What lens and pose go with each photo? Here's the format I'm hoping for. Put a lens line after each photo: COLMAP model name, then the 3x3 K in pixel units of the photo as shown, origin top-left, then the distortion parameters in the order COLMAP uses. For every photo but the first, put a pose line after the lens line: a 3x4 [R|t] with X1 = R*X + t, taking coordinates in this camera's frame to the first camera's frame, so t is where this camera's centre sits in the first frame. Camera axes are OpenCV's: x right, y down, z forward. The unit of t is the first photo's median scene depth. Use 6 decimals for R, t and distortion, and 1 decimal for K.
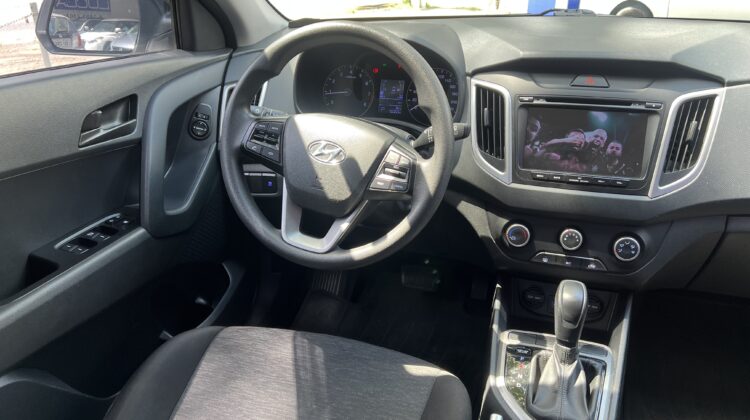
lens RADIAL K [[544.8, 0, 382.0], [0, 544.8, 210.9], [0, 0, 1]] dist [0.009055, -0.043023]
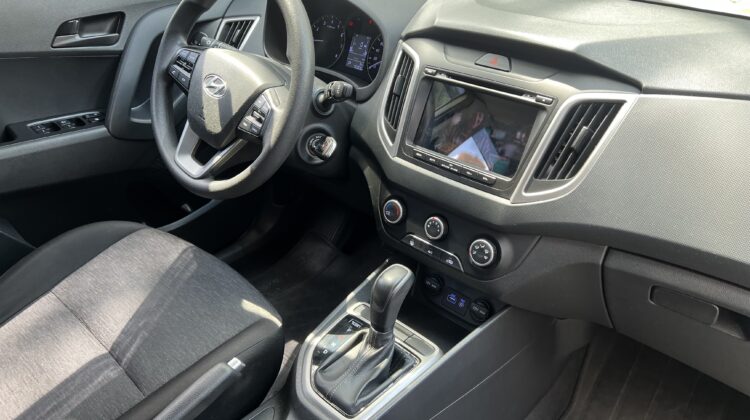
lens RADIAL K [[544.8, 0, 382.0], [0, 544.8, 210.9], [0, 0, 1]] dist [0.009055, -0.043023]
pose [[0.915944, 0.247569, -0.315841, 0.569465], [-0.226768, 0.968632, 0.101623, -0.051913], [0.331092, -0.021458, 0.943354, 0.092403]]
